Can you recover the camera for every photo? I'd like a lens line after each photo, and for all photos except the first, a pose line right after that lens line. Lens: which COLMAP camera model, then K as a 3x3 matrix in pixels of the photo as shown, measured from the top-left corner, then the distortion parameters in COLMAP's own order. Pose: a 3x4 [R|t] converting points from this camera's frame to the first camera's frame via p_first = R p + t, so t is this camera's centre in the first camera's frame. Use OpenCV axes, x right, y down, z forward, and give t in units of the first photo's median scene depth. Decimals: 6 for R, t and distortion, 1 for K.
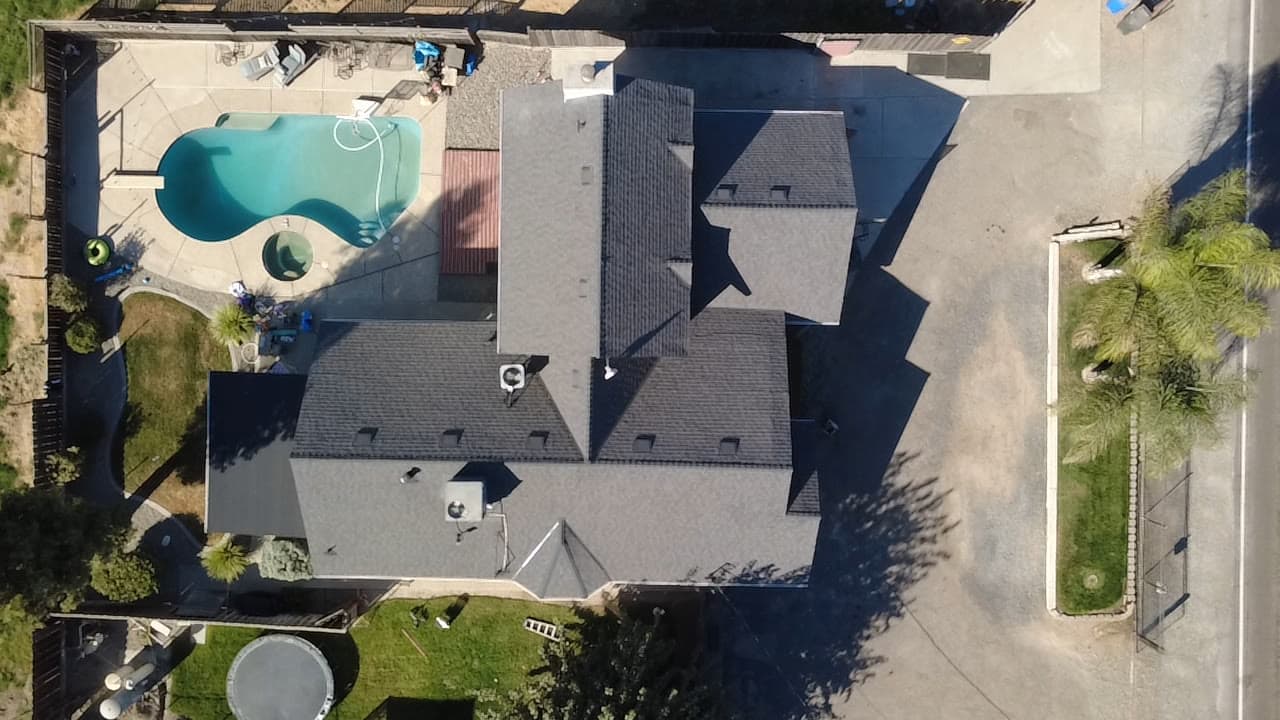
lens RADIAL K [[936.7, 0, 640.0], [0, 936.7, 360.0], [0, 0, 1]] dist [0.001584, 0.001612]
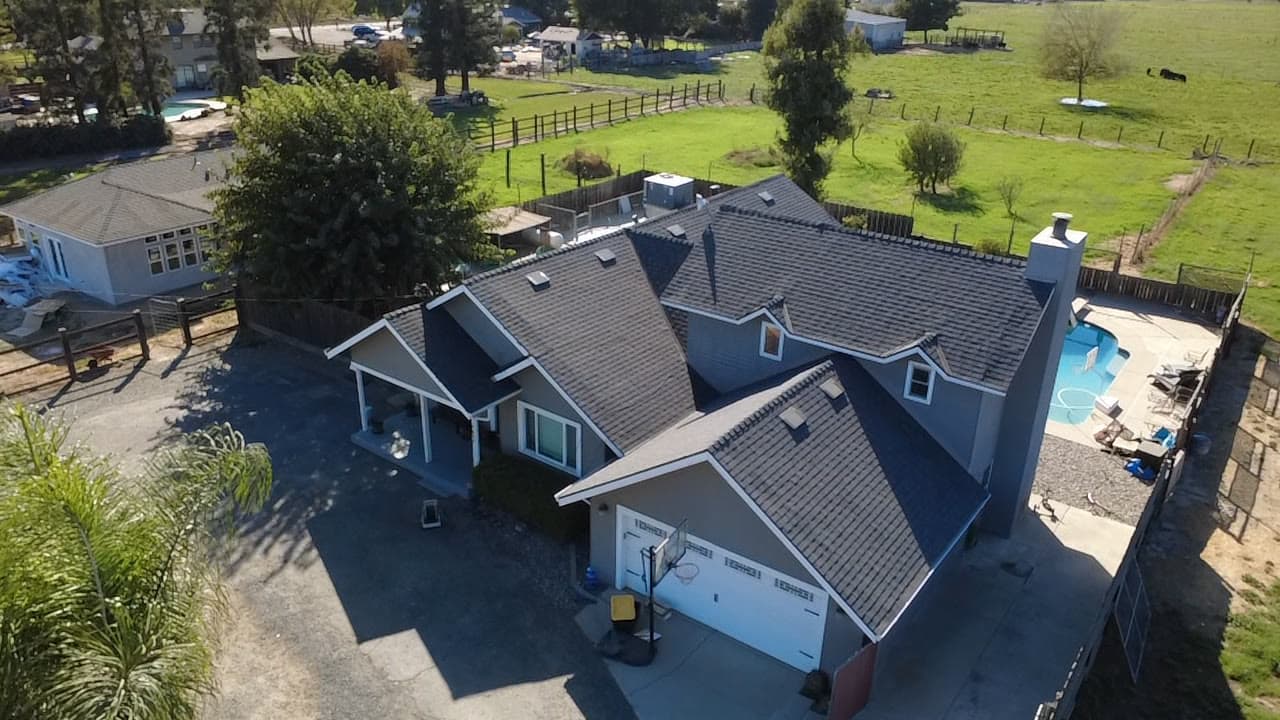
lens RADIAL K [[936.7, 0, 640.0], [0, 936.7, 360.0], [0, 0, 1]] dist [0.001584, 0.001612]
pose [[-0.579674, 0.311323, -0.753031, 0.570681], [-0.813639, -0.271465, 0.514099, -0.347894], [-0.044371, 0.910706, 0.410665, 0.628011]]
